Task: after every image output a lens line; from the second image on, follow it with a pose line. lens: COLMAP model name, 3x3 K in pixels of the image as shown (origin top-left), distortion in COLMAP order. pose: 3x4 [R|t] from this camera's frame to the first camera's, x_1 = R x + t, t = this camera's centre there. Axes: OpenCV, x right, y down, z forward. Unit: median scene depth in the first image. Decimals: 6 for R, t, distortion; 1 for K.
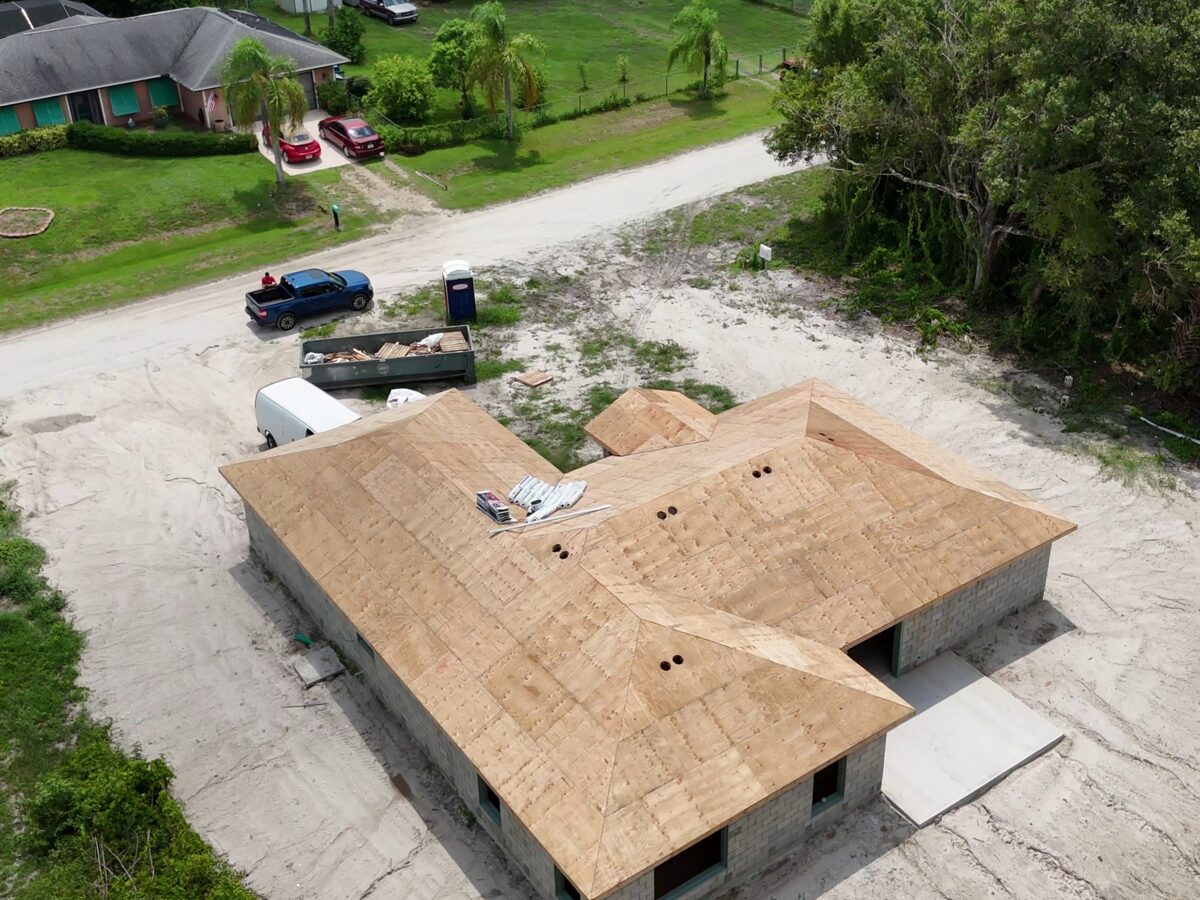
lens RADIAL K [[1411.7, 0, 600.0], [0, 1411.7, 450.0], [0, 0, 1]] dist [0.084654, -0.021109]
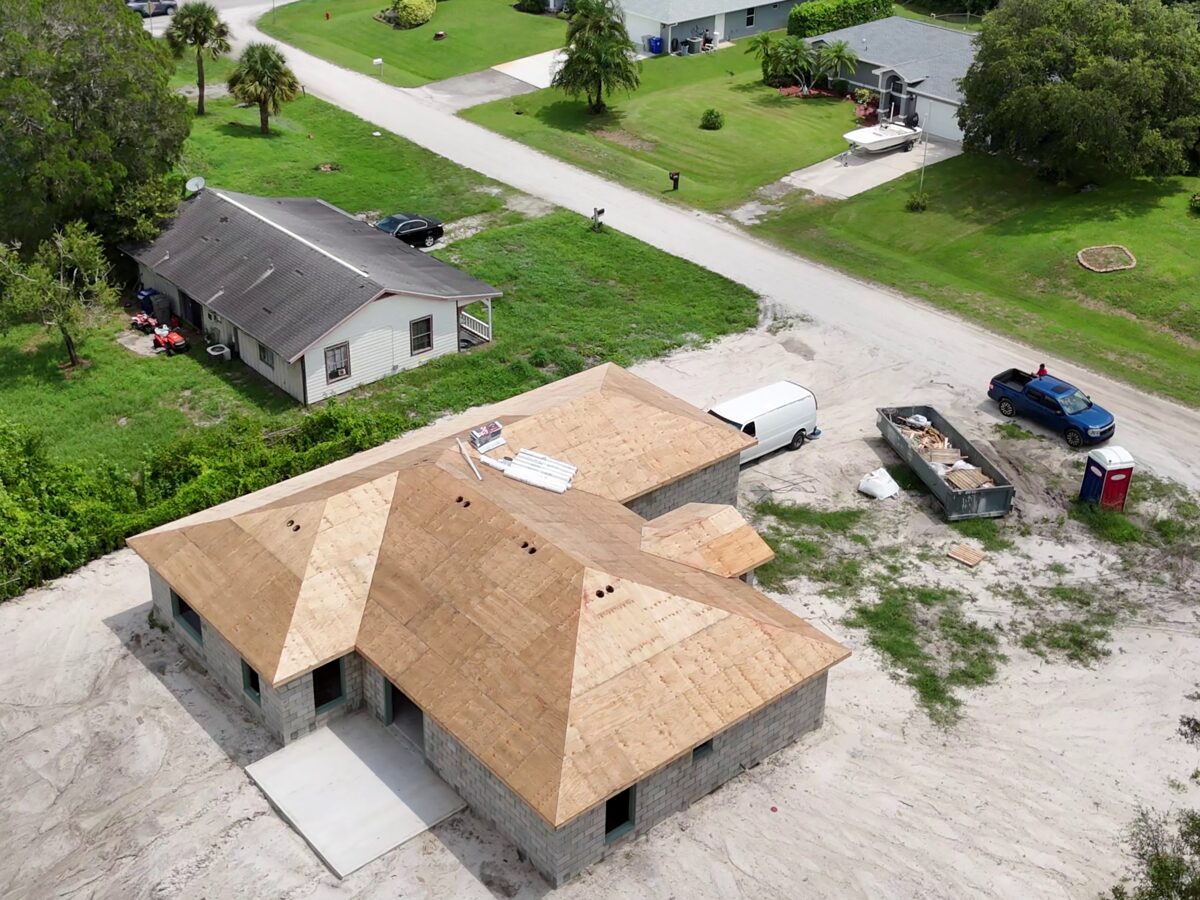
lens RADIAL K [[1411.7, 0, 600.0], [0, 1411.7, 450.0], [0, 0, 1]] dist [0.084654, -0.021109]
pose [[0.076161, 0.517099, -0.852530, 0.667369], [-0.527075, 0.746669, 0.405803, -0.340161], [0.846399, 0.418441, 0.329417, 0.446416]]
